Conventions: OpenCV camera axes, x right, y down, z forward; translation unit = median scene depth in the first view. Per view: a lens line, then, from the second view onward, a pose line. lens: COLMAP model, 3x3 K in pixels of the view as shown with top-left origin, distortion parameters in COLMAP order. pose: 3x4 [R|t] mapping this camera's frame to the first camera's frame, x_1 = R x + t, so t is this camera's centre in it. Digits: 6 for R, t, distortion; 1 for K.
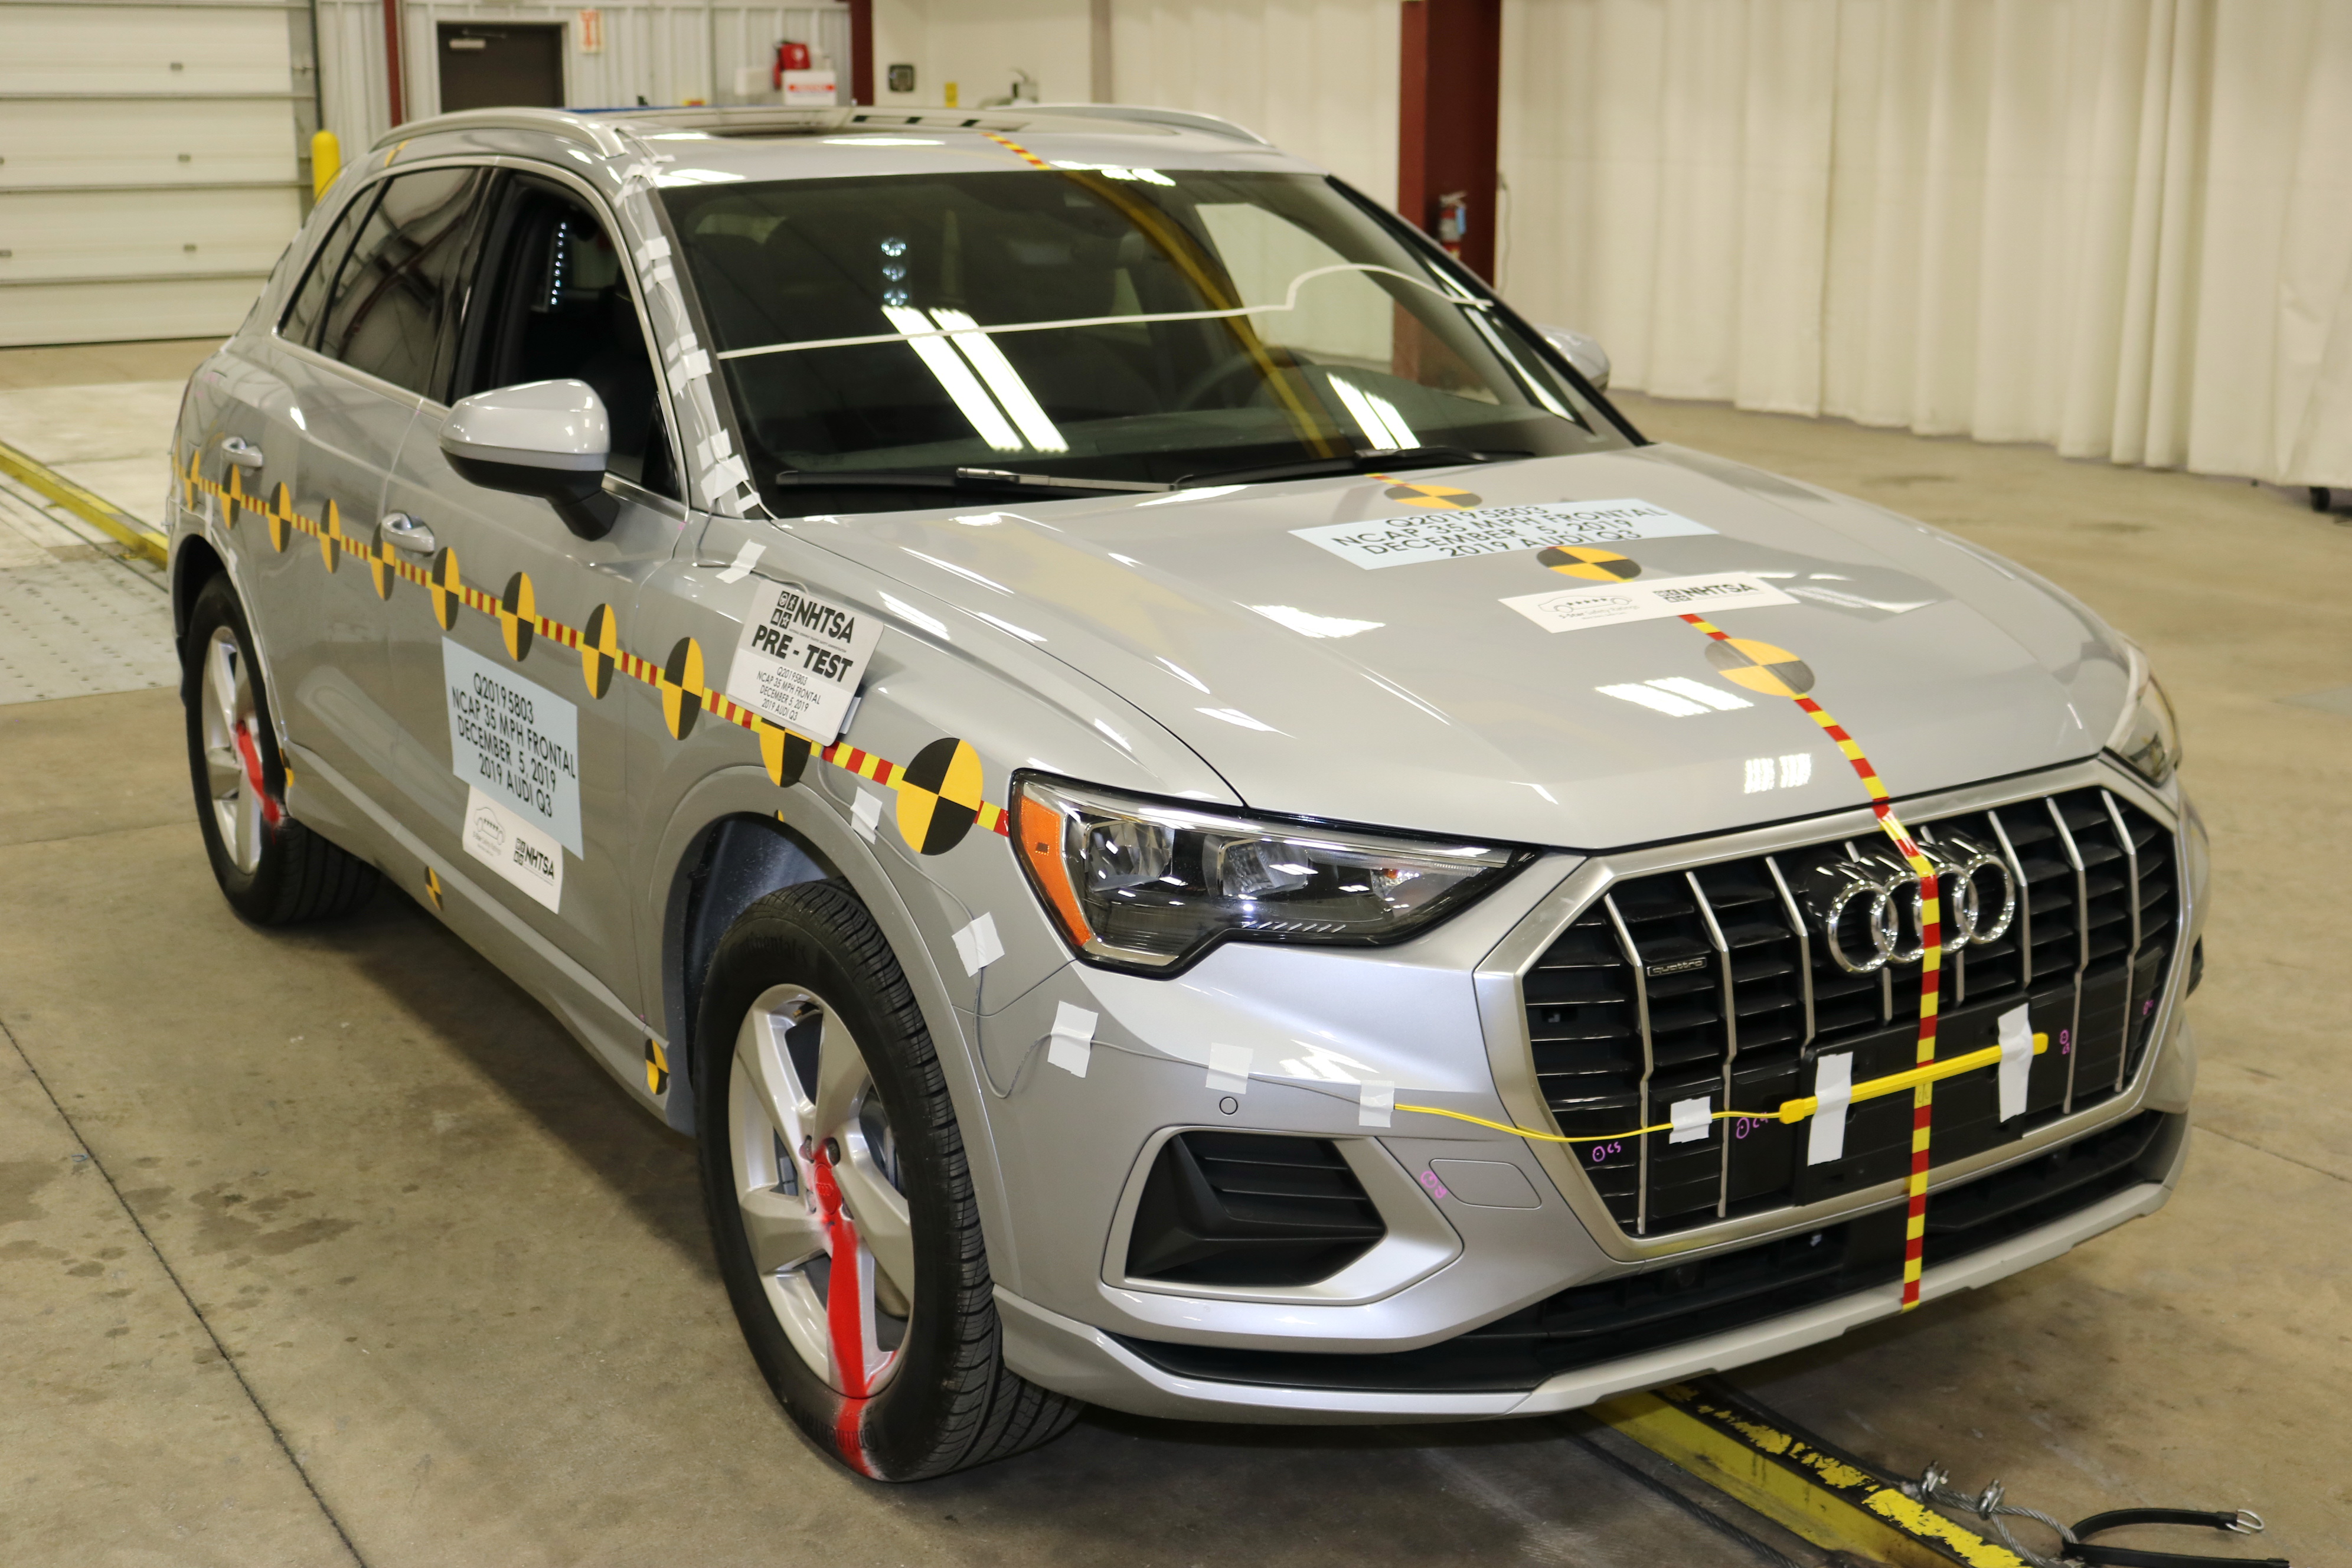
lens RADIAL K [[2704.9, 0, 1176.0], [0, 2704.9, 784.0], [0, 0, 1]] dist [-0.061796, 0.011975]
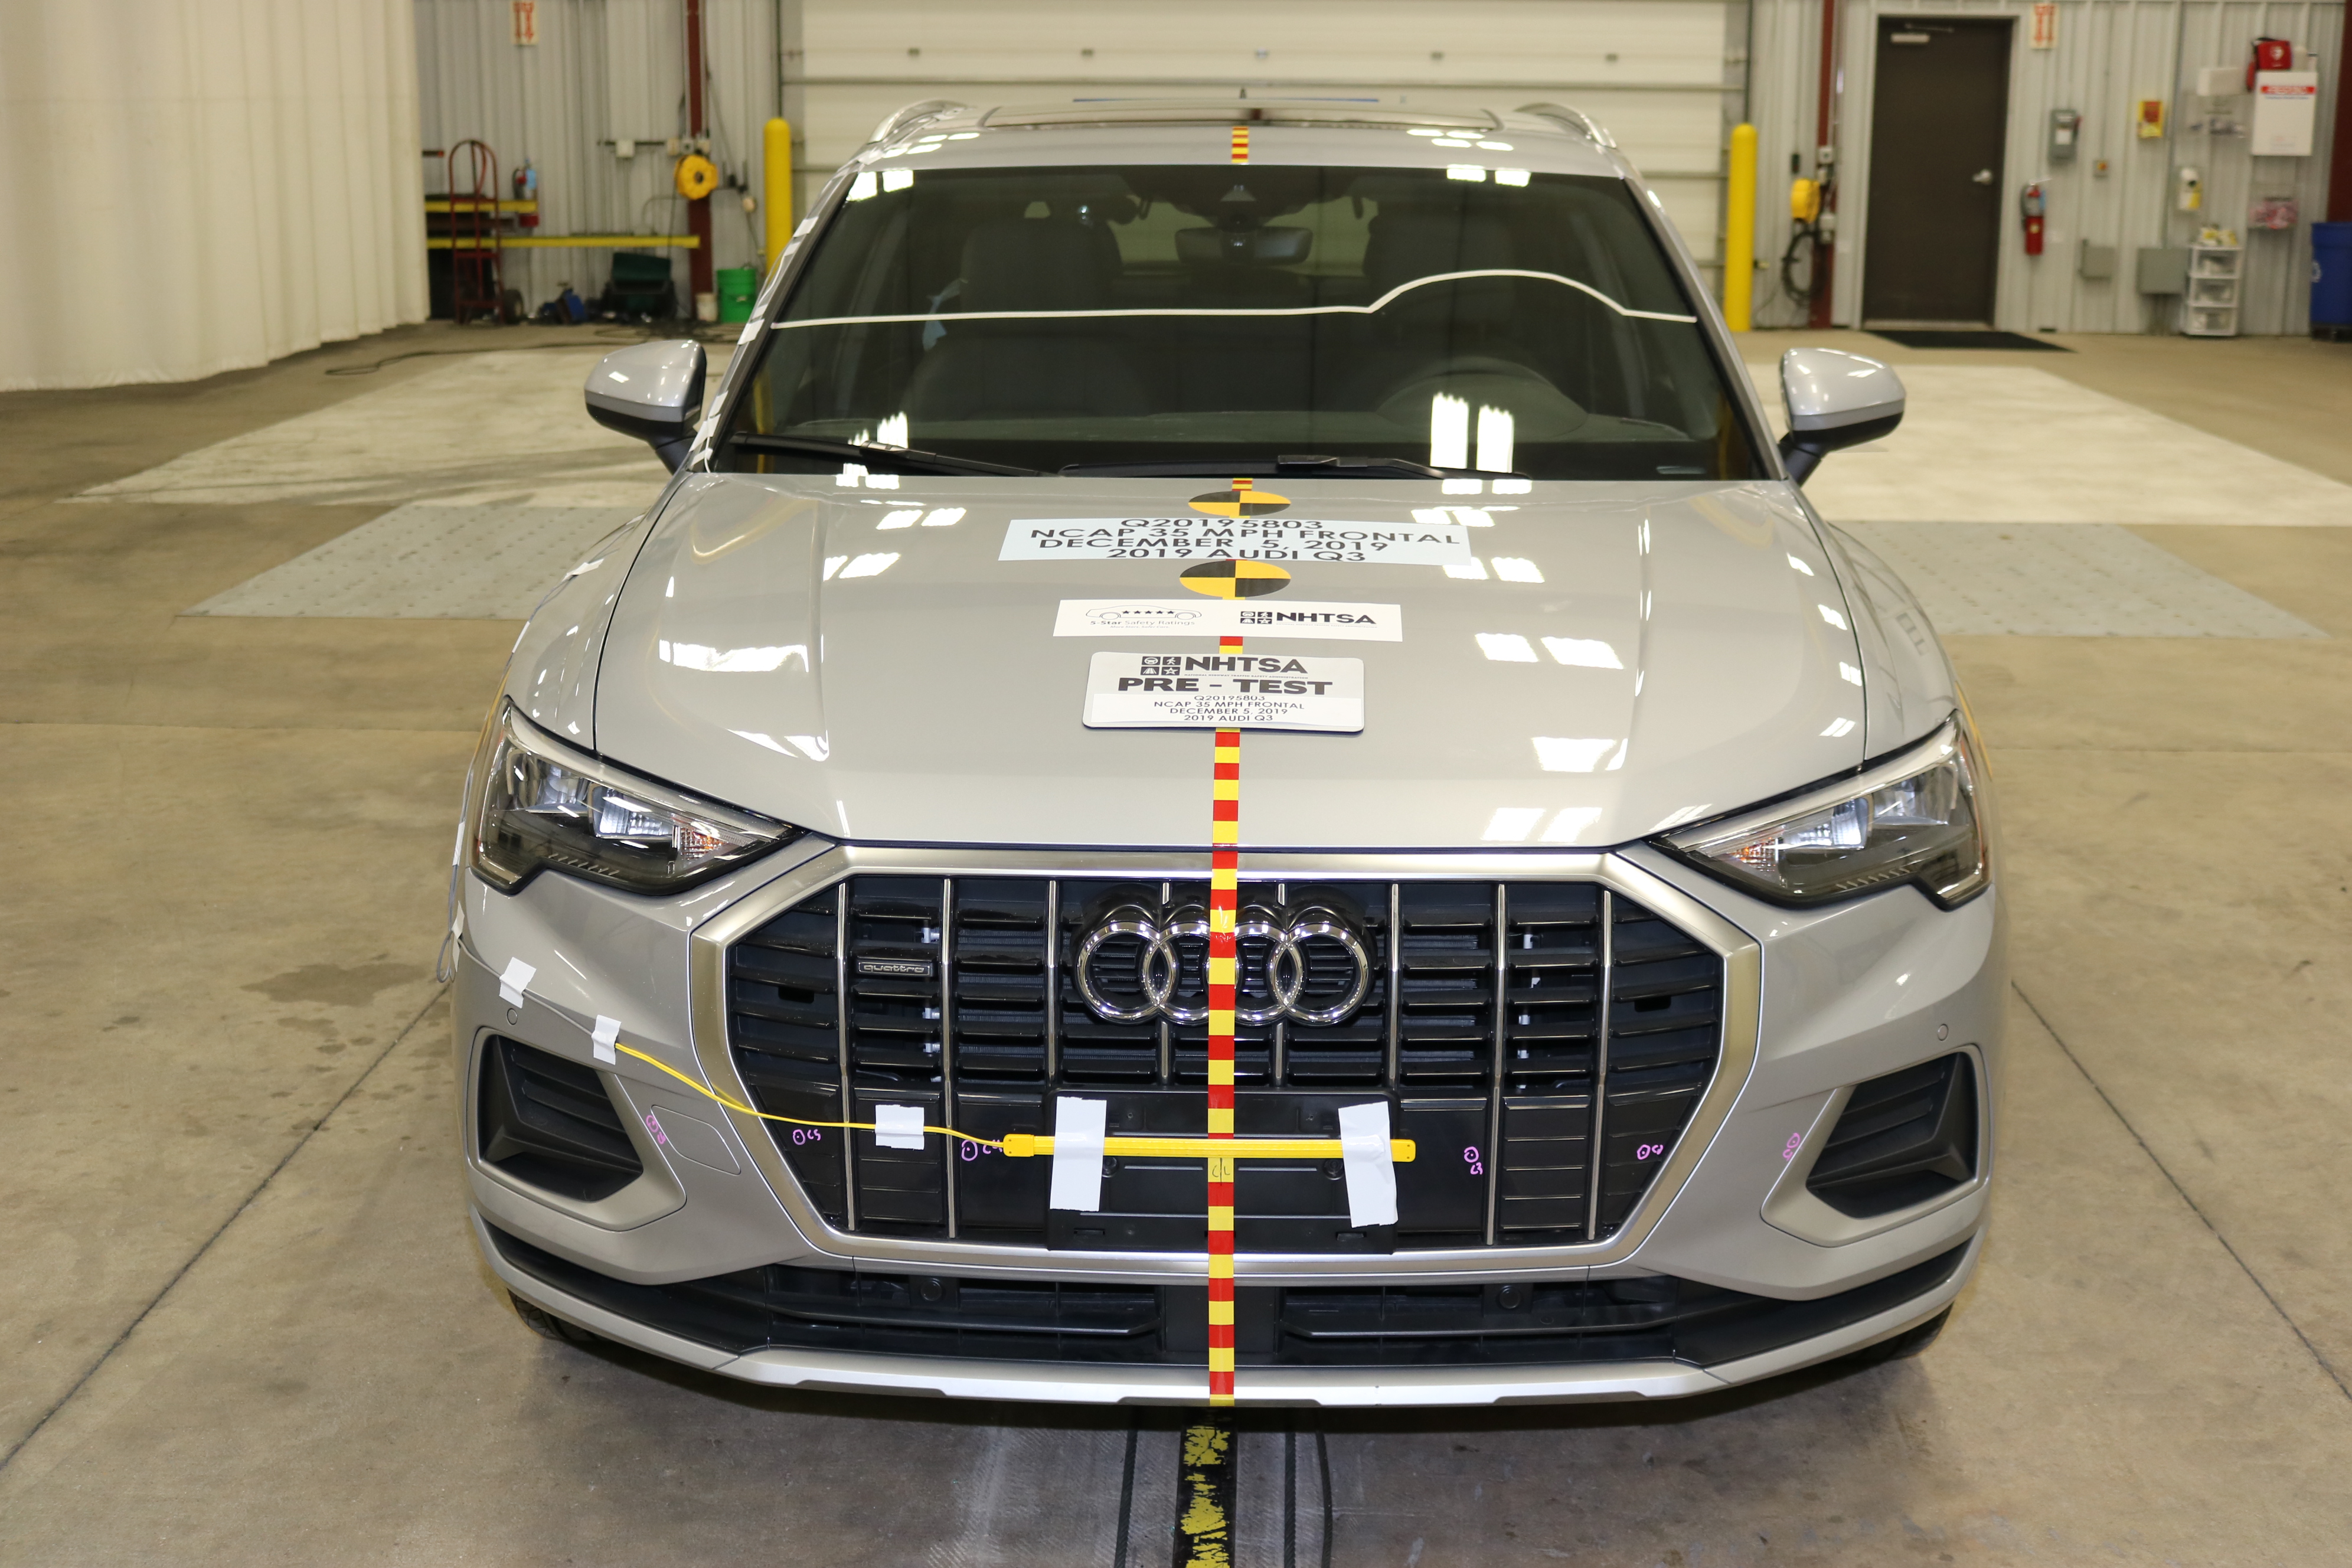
lens RADIAL K [[2818.4, 0, 1176.0], [0, 2818.4, 784.0], [0, 0, 1]] dist [-0.083445, 0.076776]
pose [[0.829256, 0.137062, -0.541801, 0.756171], [-0.141377, 0.989375, 0.033902, -0.044869], [0.540691, 0.048485, 0.839823, 0.172853]]
